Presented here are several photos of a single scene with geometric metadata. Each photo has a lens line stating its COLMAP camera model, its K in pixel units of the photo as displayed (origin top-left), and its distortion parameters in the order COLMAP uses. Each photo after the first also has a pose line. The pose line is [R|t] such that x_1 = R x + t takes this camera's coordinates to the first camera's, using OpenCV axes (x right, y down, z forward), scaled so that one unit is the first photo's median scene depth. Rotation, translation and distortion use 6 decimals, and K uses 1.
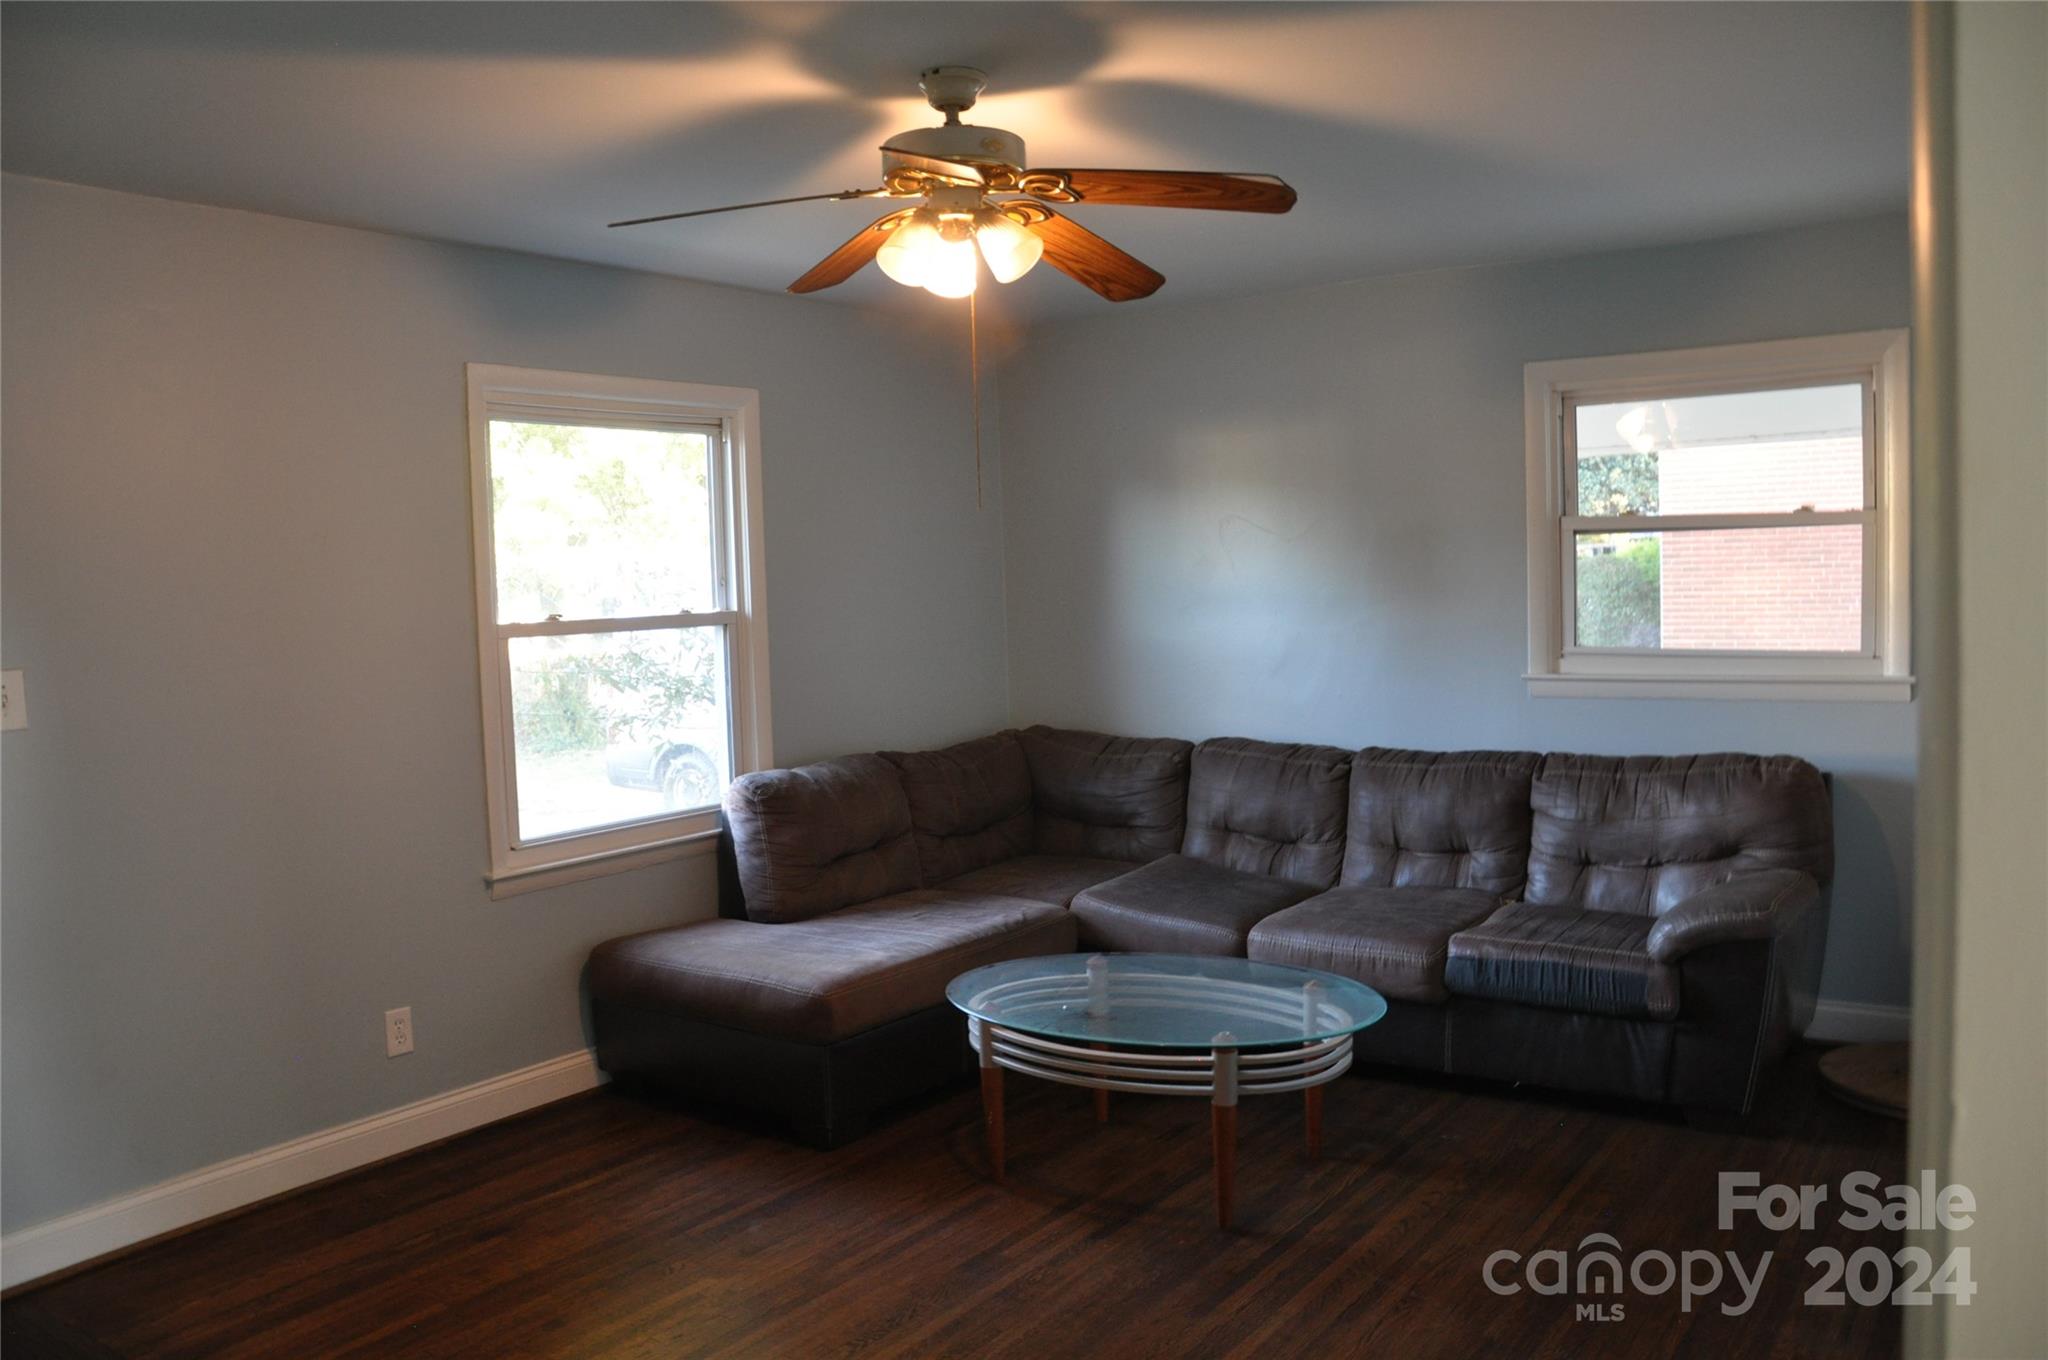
lens RADIAL K [[1585.8, 0, 1014.5], [0, 1585.8, 684.6], [0, 0, 1]] dist [-0.155464, 0.118039]
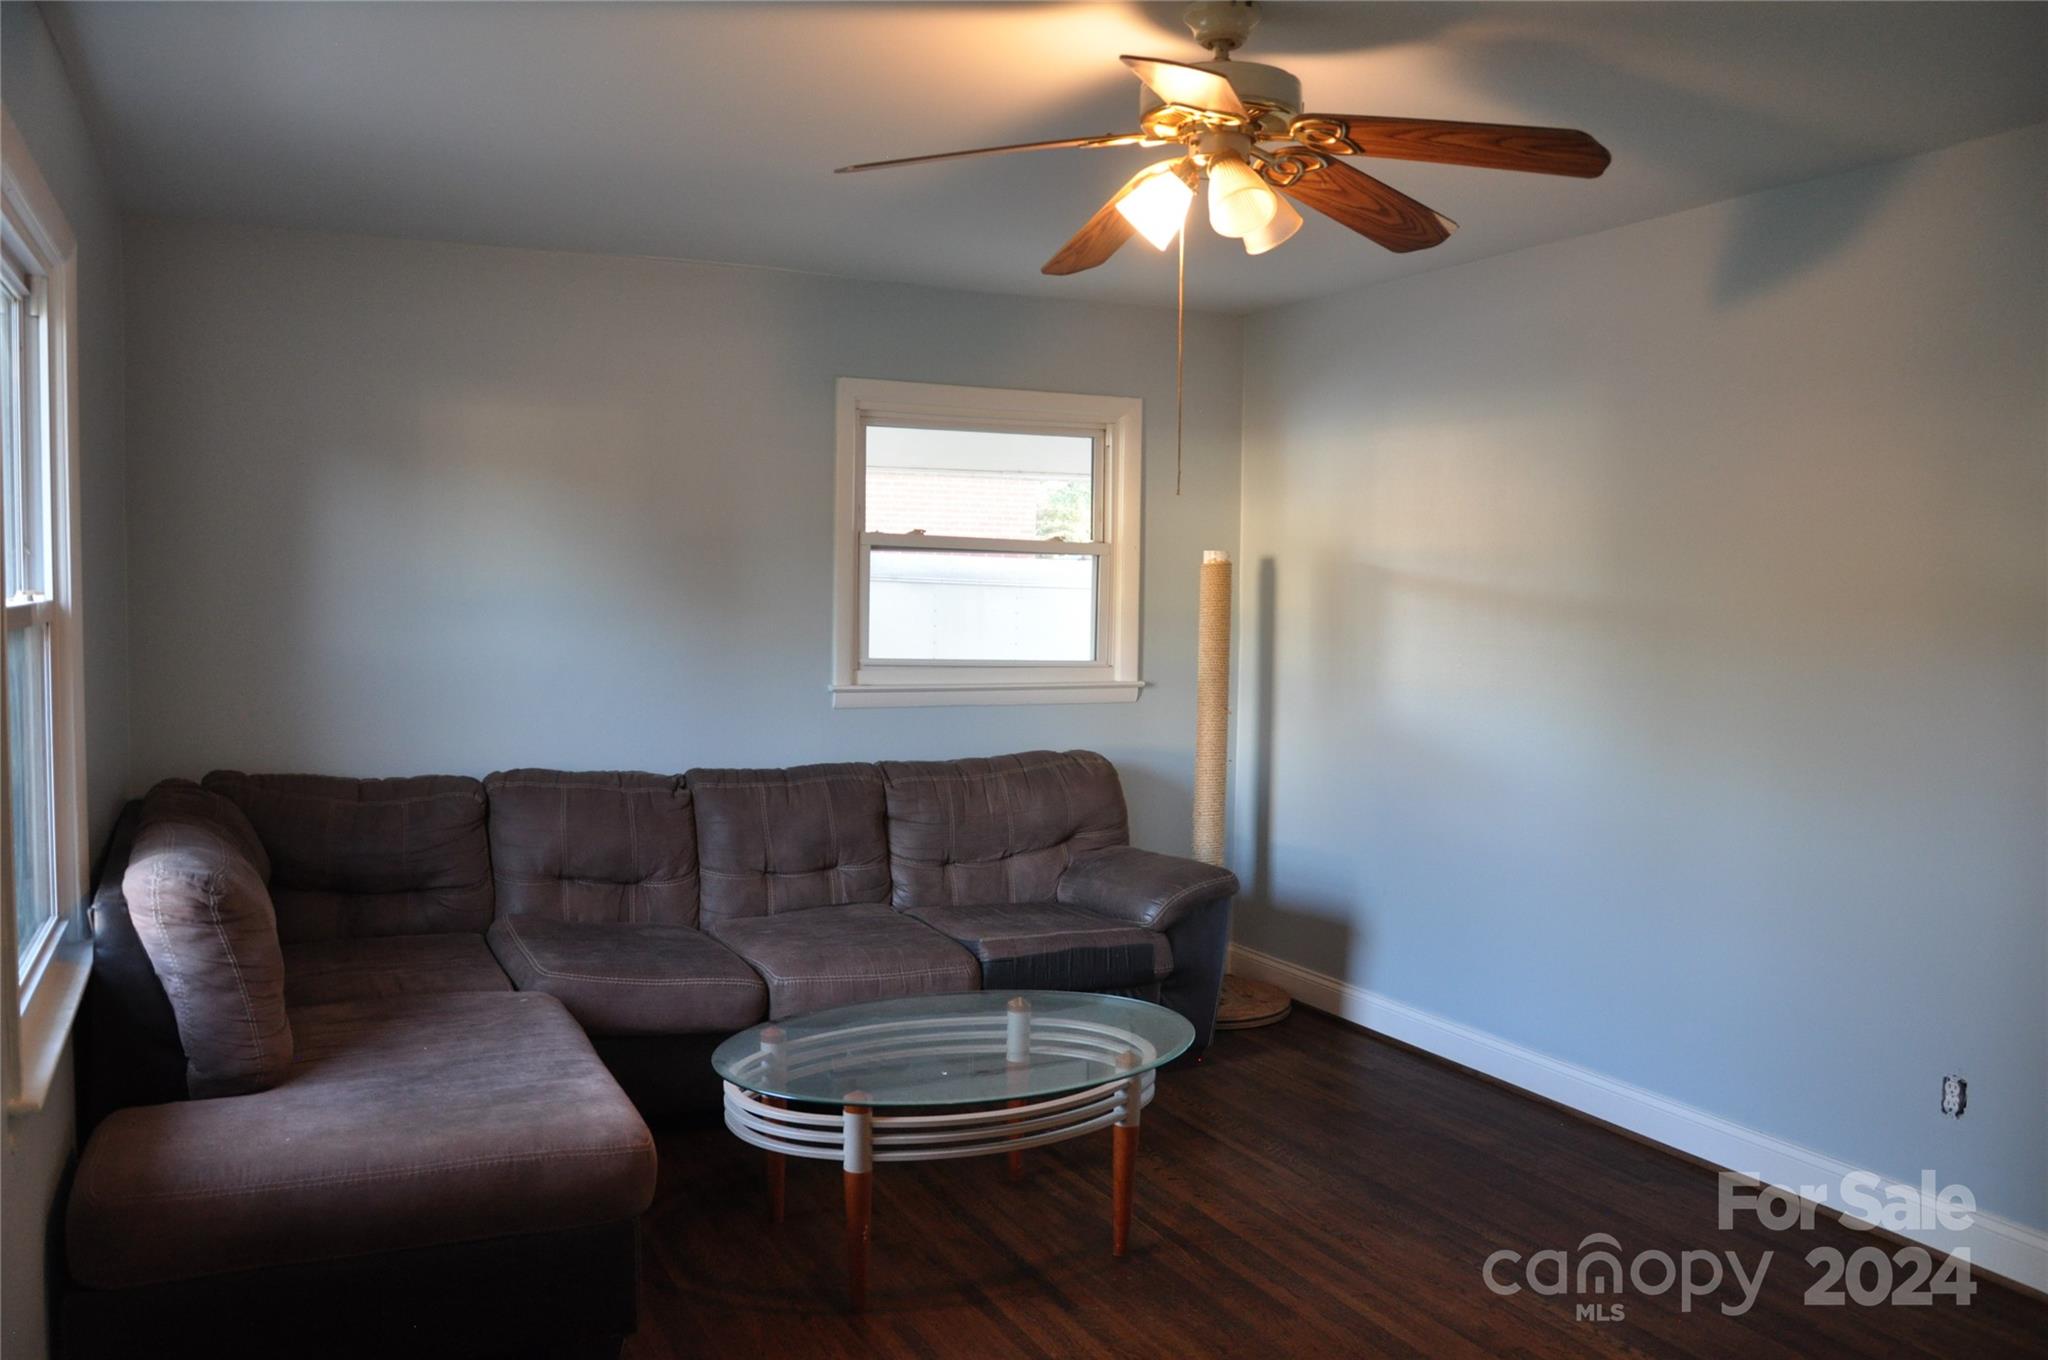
lens RADIAL K [[1585.8, 0, 1014.5], [0, 1585.8, 684.6], [0, 0, 1]] dist [-0.155464, 0.118039]
pose [[0.491083, -0.013308, 0.871011, -0.530271], [0.029883, 0.999552, -0.001576, -0.002913], [-0.870600, 0.026802, 0.491260, 0.419421]]
